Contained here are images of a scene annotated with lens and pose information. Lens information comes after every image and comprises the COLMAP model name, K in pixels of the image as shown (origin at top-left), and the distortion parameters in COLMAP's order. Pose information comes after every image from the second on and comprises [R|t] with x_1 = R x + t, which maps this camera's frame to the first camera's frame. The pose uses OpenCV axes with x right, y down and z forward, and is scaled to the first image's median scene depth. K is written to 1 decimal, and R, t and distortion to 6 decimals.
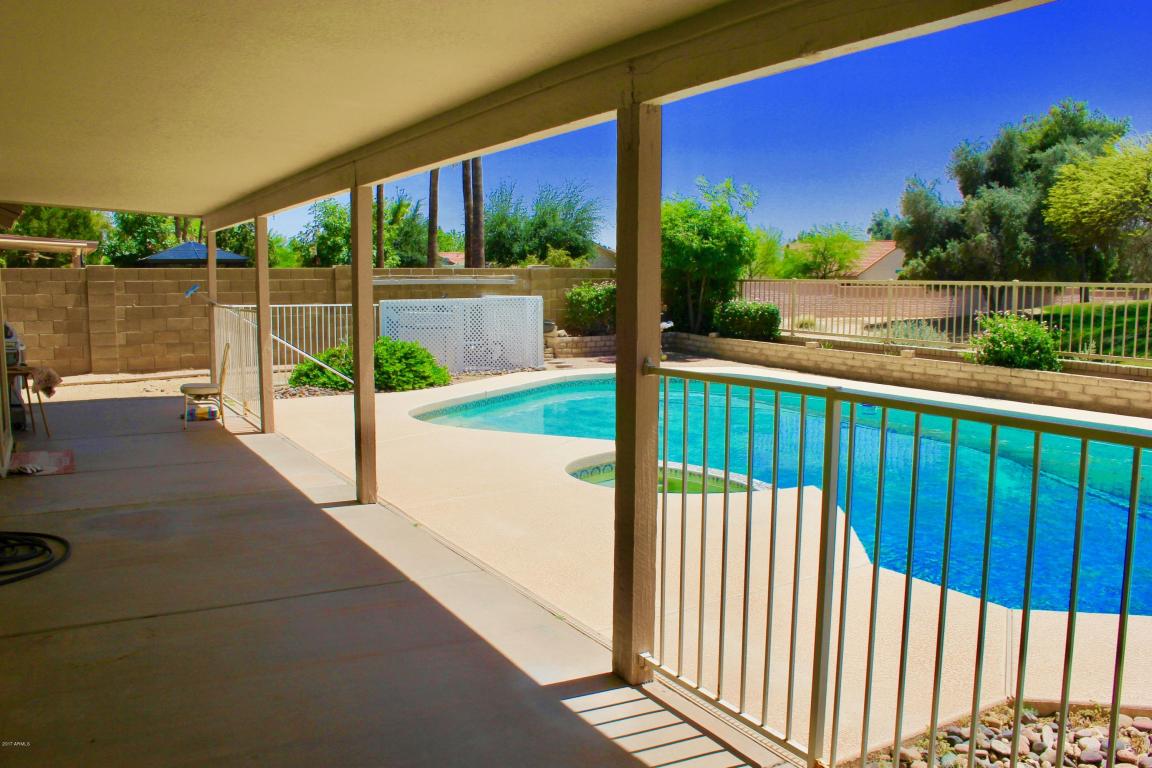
lens RADIAL K [[960.7, 0, 576.0], [0, 960.7, 384.0], [0, 0, 1]] dist [-0.167853, 0.134732]
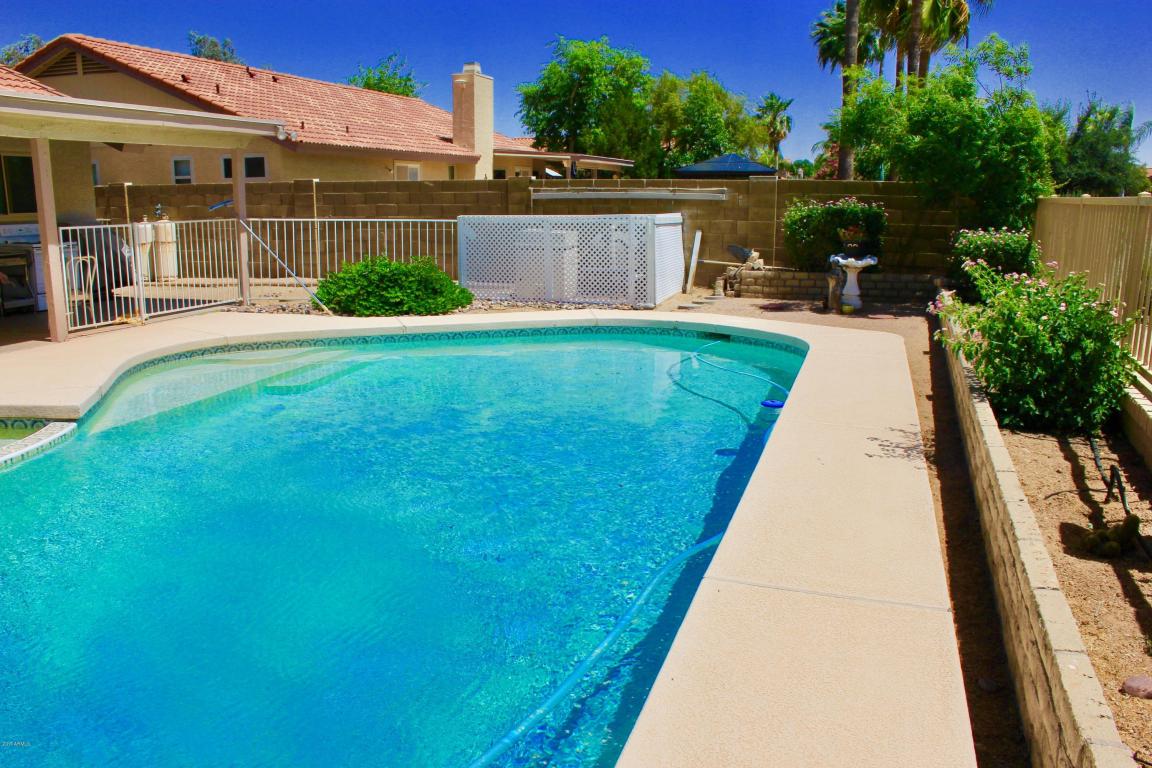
lens RADIAL K [[960.7, 0, 576.0], [0, 960.7, 384.0], [0, 0, 1]] dist [-0.167853, 0.134732]
pose [[0.670356, 0.144875, -0.727760, 0.464553], [-0.080617, 0.989170, 0.122656, -0.042068], [0.737647, -0.023553, 0.674775, 0.393342]]
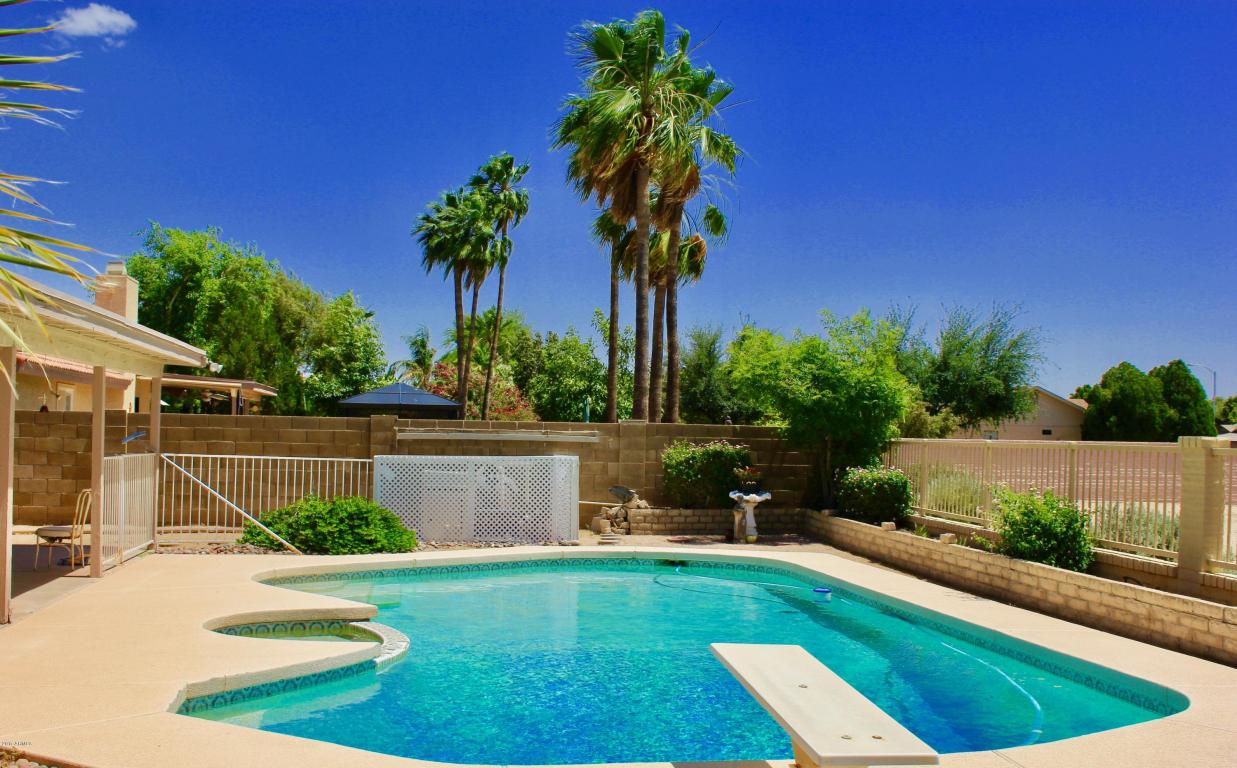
lens RADIAL K [[1423.4, 0, 638.8], [0, 1423.4, 382.4], [0, 0, 1]] dist [-0.025923, -0.028141]
pose [[0.938707, 0.004102, -0.344691, 0.404574], [-0.055711, 0.988589, -0.139955, 0.013823], [0.340183, 0.150580, 0.928225, -0.128919]]
